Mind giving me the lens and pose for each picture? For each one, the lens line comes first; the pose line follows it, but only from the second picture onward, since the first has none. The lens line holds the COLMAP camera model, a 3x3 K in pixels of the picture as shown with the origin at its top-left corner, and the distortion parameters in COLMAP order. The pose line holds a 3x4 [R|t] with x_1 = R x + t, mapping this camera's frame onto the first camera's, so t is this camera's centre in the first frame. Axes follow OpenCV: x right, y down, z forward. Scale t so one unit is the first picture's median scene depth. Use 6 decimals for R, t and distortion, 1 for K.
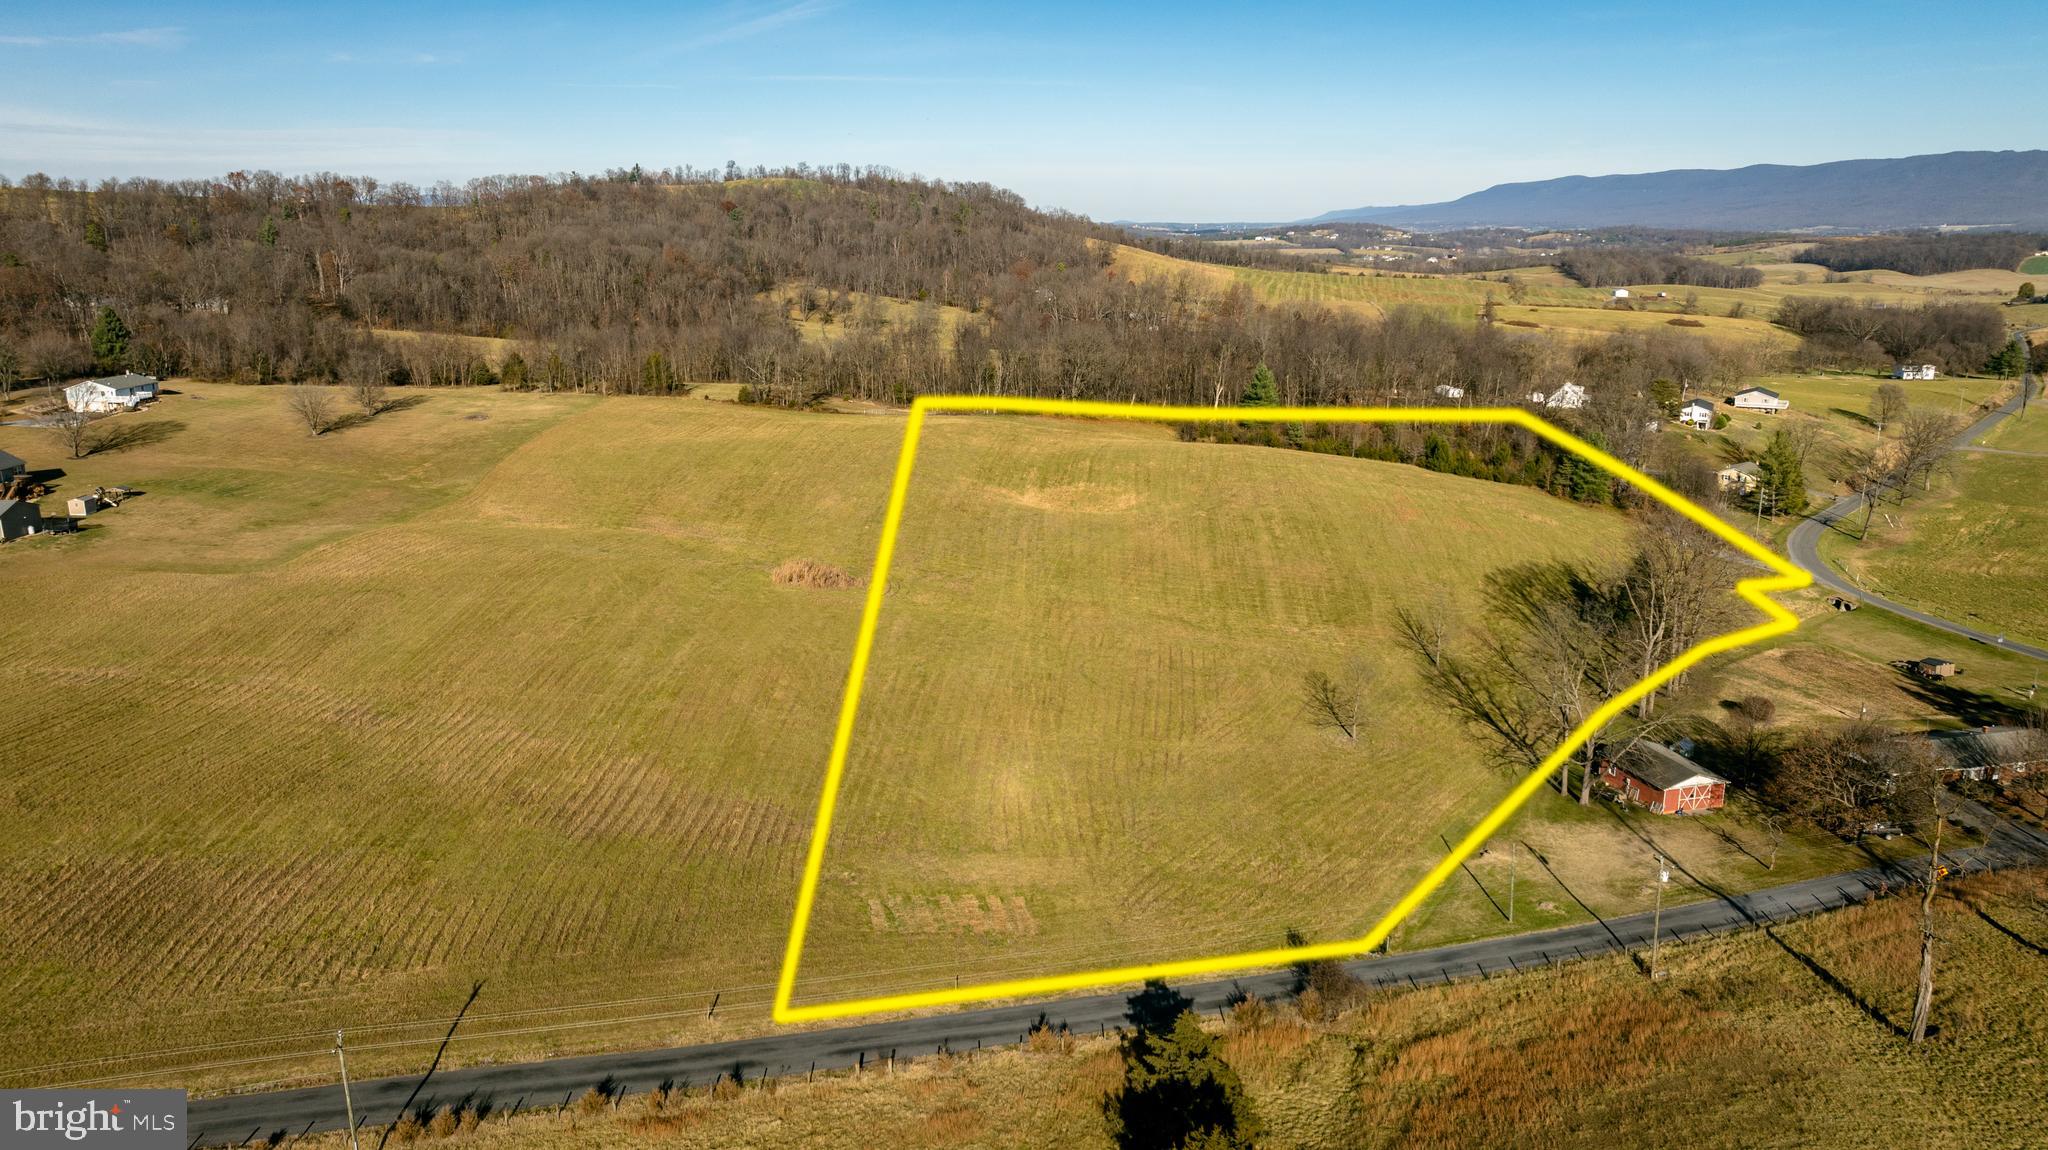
lens RADIAL K [[1438.4, 0, 1022.9], [0, 1438.4, 572.6], [0, 0, 1]] dist [-0.030693, 0.027661]
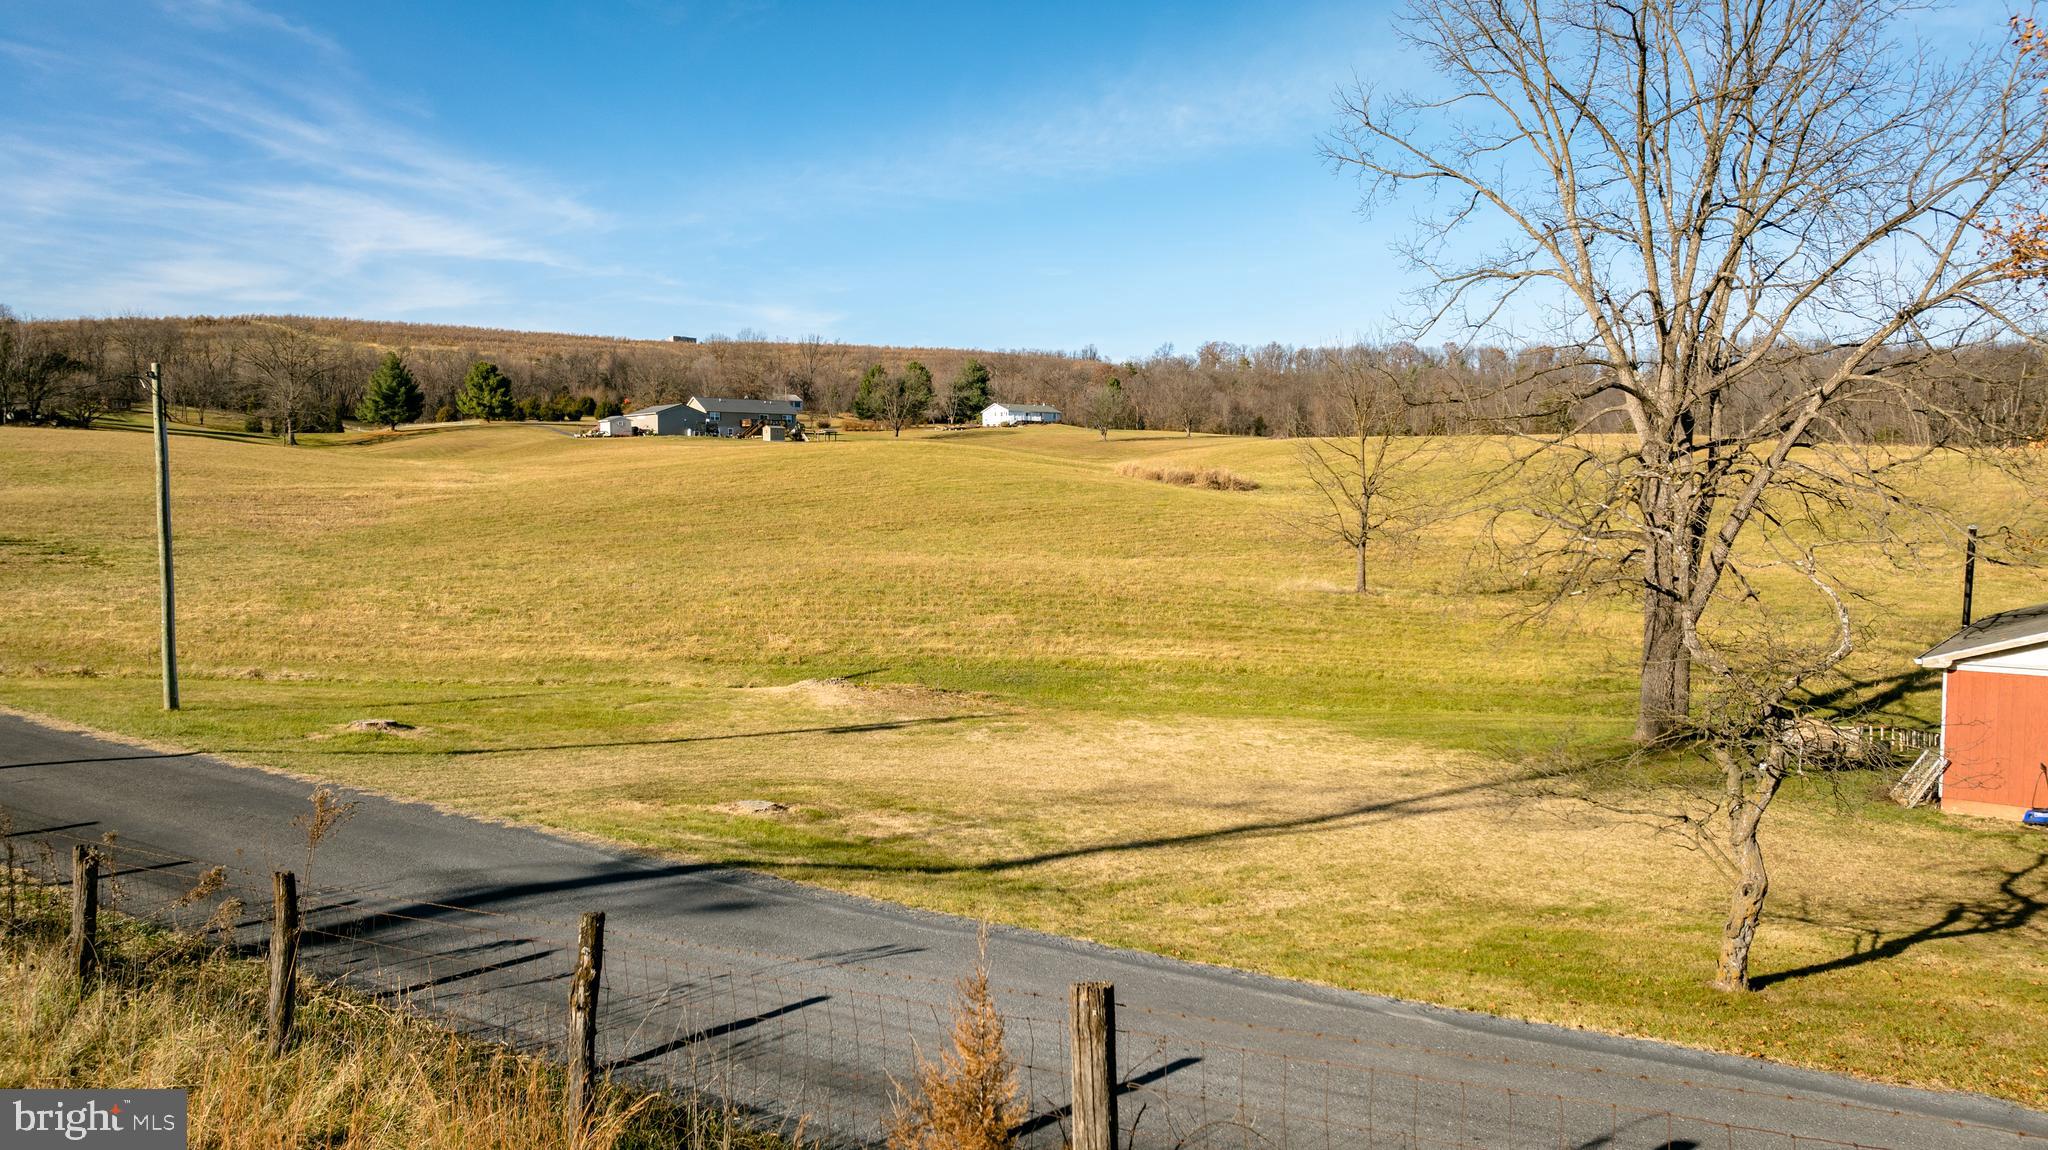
lens RADIAL K [[1438.4, 0, 1013.3], [0, 1438.4, 580.8], [0, 0, 1]] dist [-0.030693, 0.027661]
pose [[0.600576, 0.055303, -0.797653, 0.416350], [-0.196240, 0.977287, -0.079997, 0.144661], [0.775112, 0.204575, 0.597788, 0.652467]]
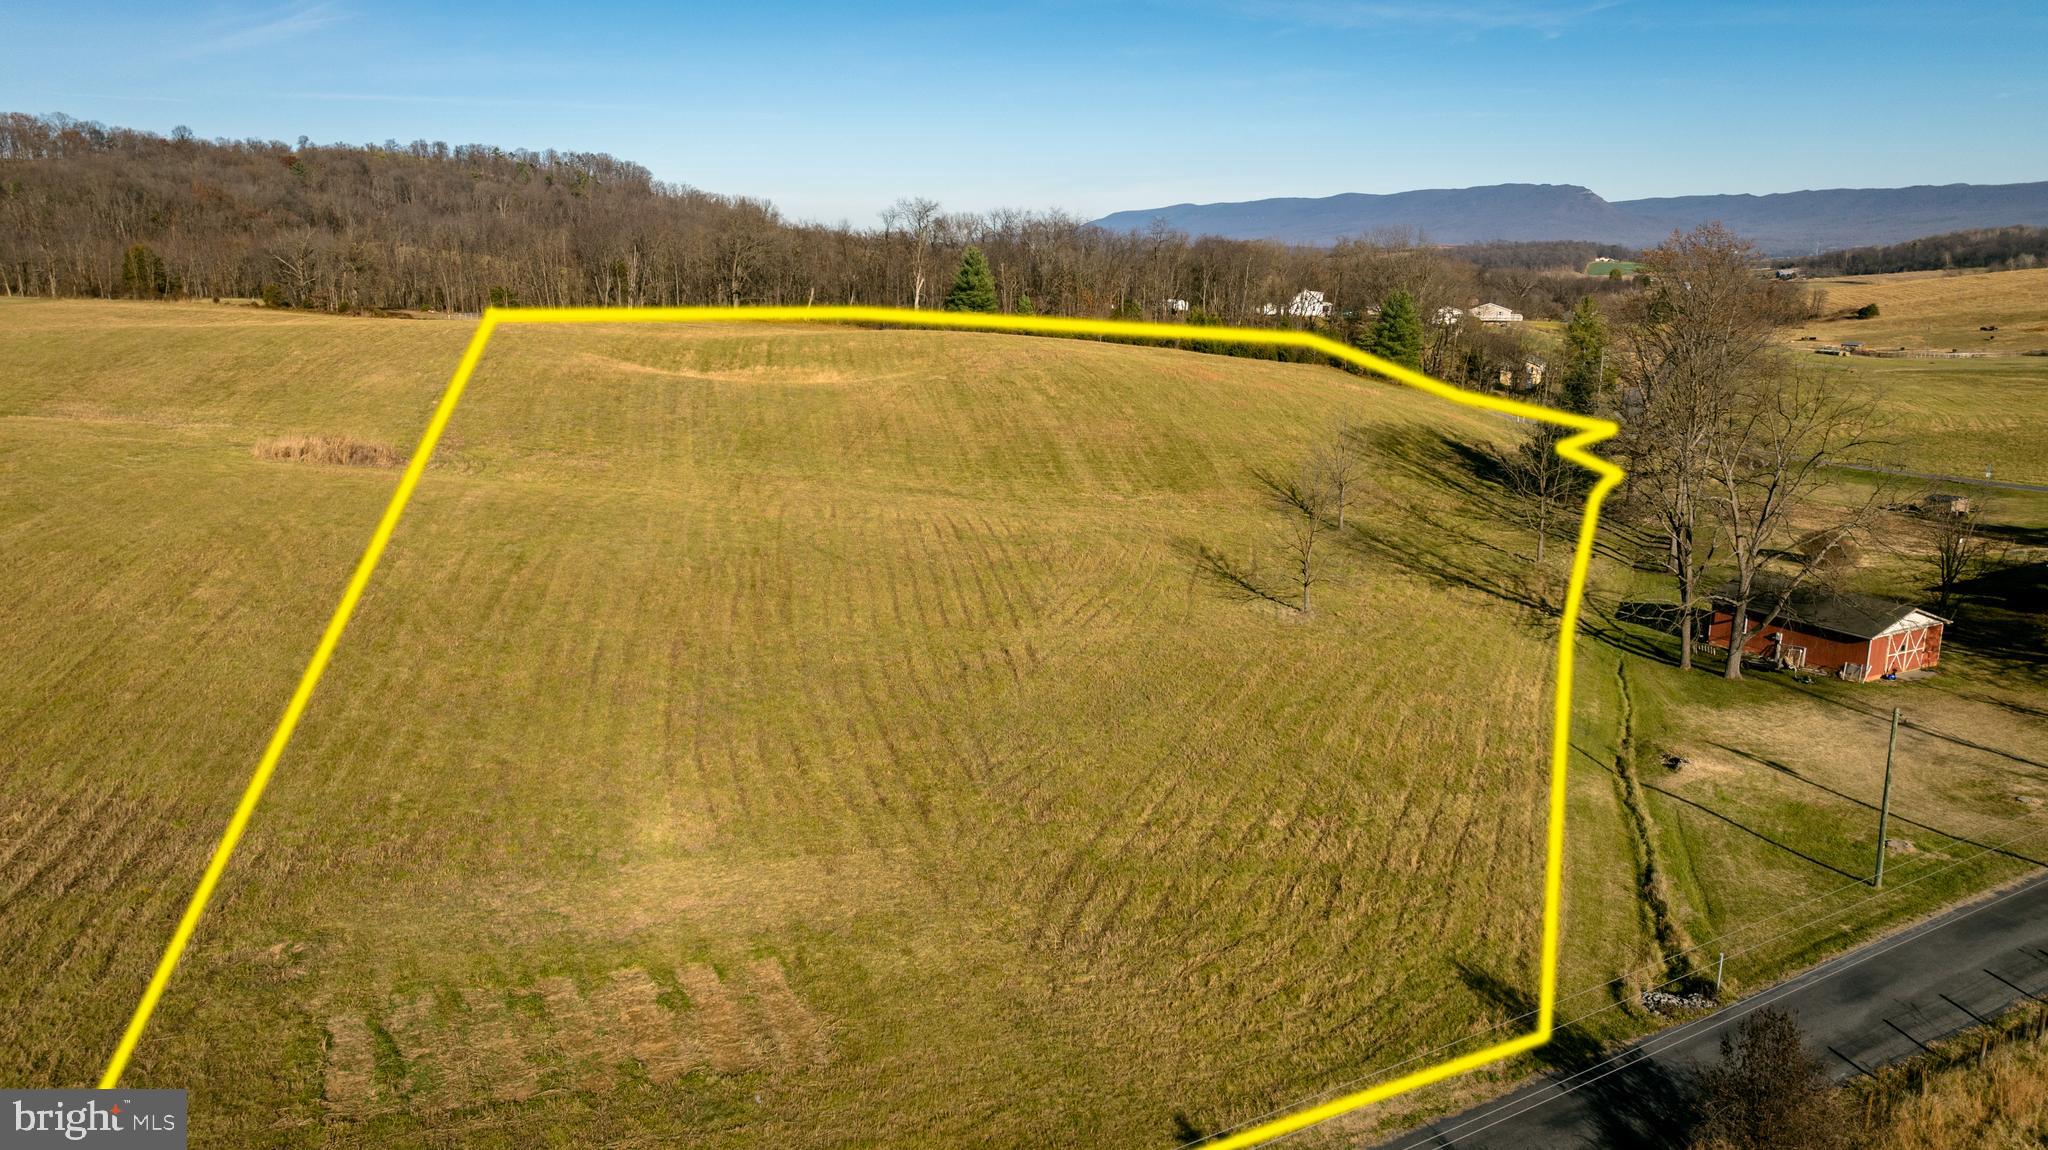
lens RADIAL K [[1438.4, 0, 1021.3], [0, 1438.4, 588.6], [0, 0, 1]] dist [-0.030693, 0.027661]
pose [[0.969695, -0.055617, 0.237904, -0.015001], [0.057477, 0.998346, -0.000884, 0.091211], [-0.237462, 0.014531, 0.971288, 0.423791]]
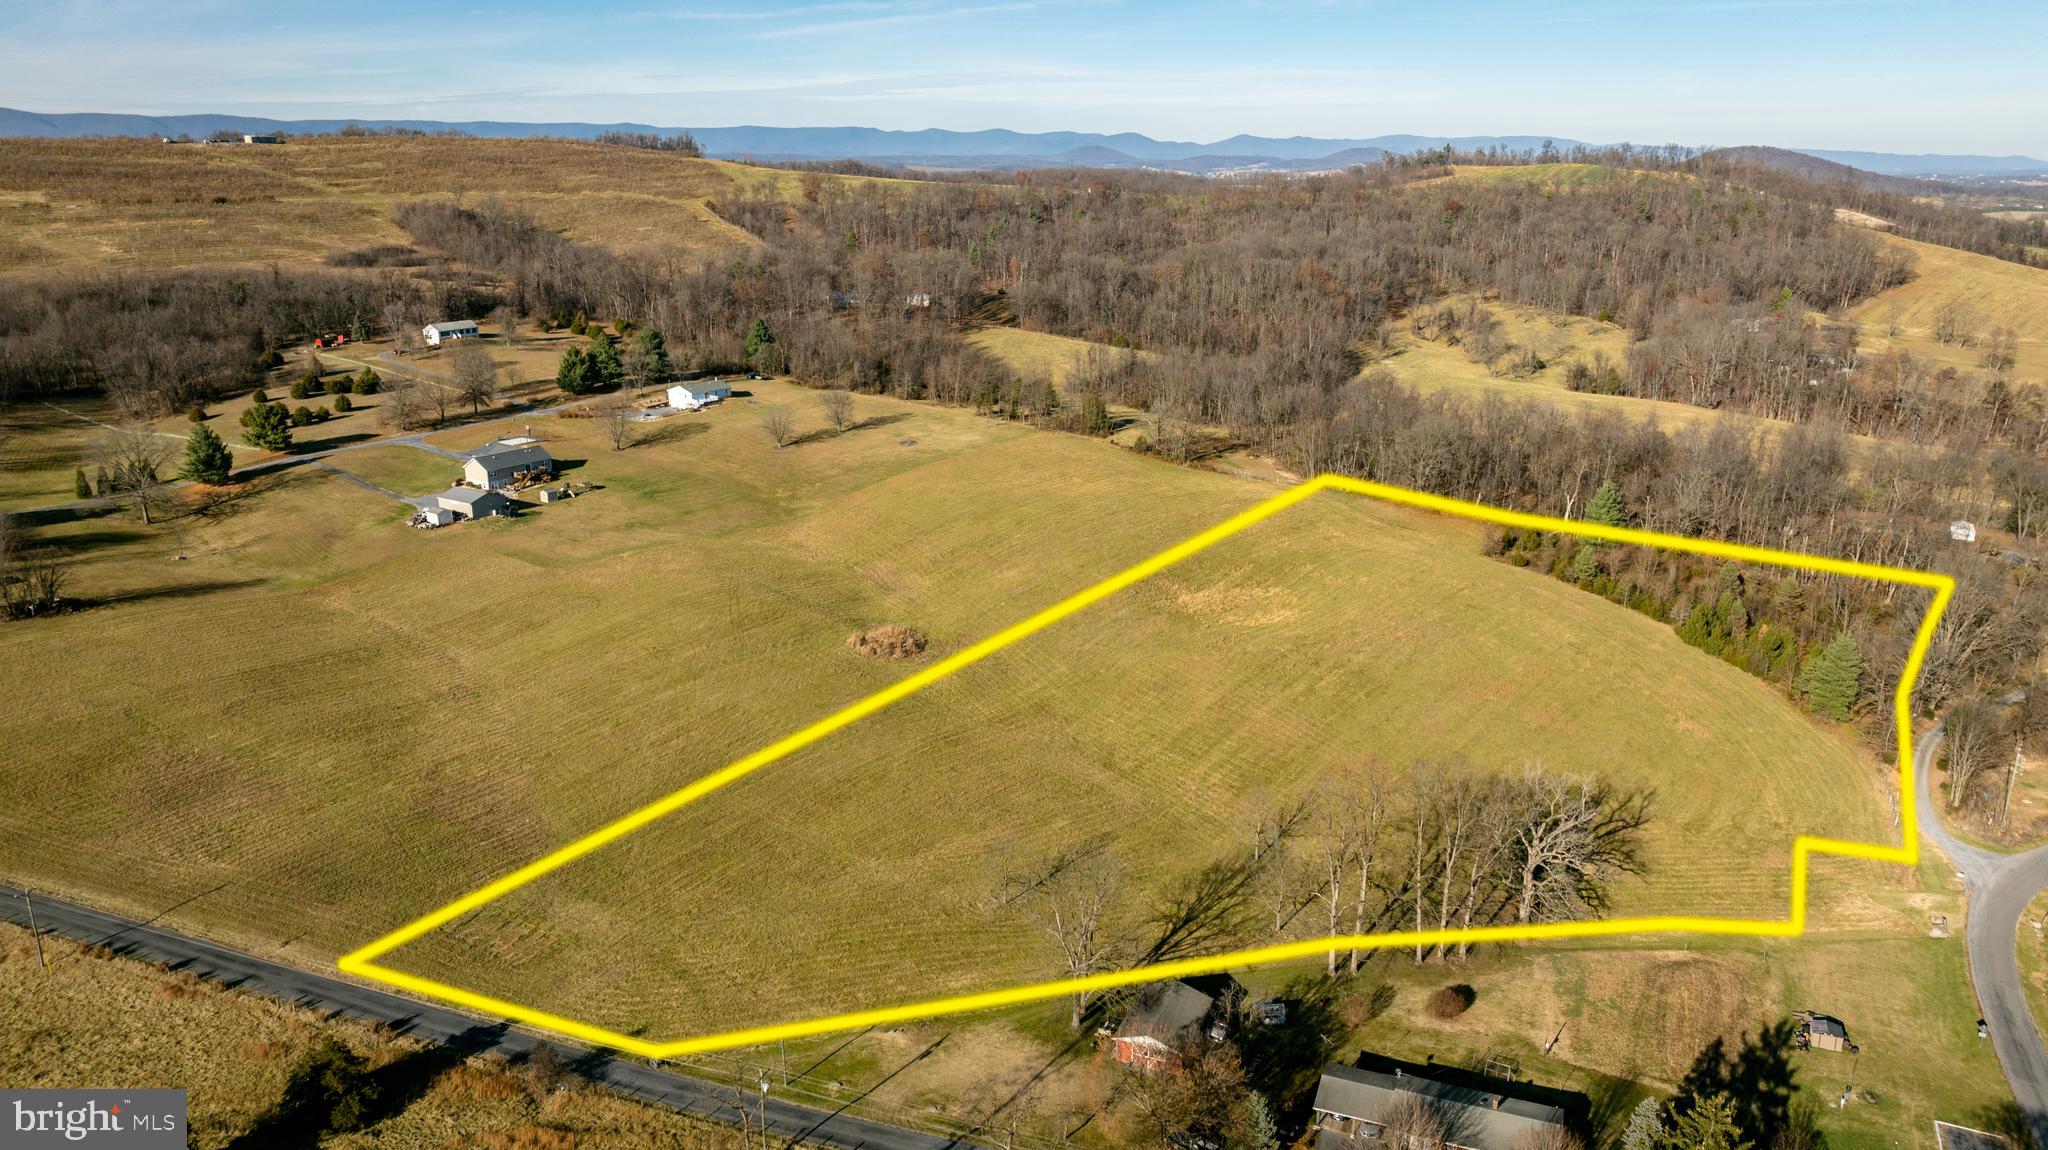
lens RADIAL K [[1438.4, 0, 1022.5], [0, 1438.4, 580.5], [0, 0, 1]] dist [-0.030693, 0.027661]
pose [[0.807531, 0.172909, -0.563911, 0.749478], [-0.148074, 0.984878, 0.089944, -0.211727], [0.570936, 0.010868, 0.820923, 0.079606]]
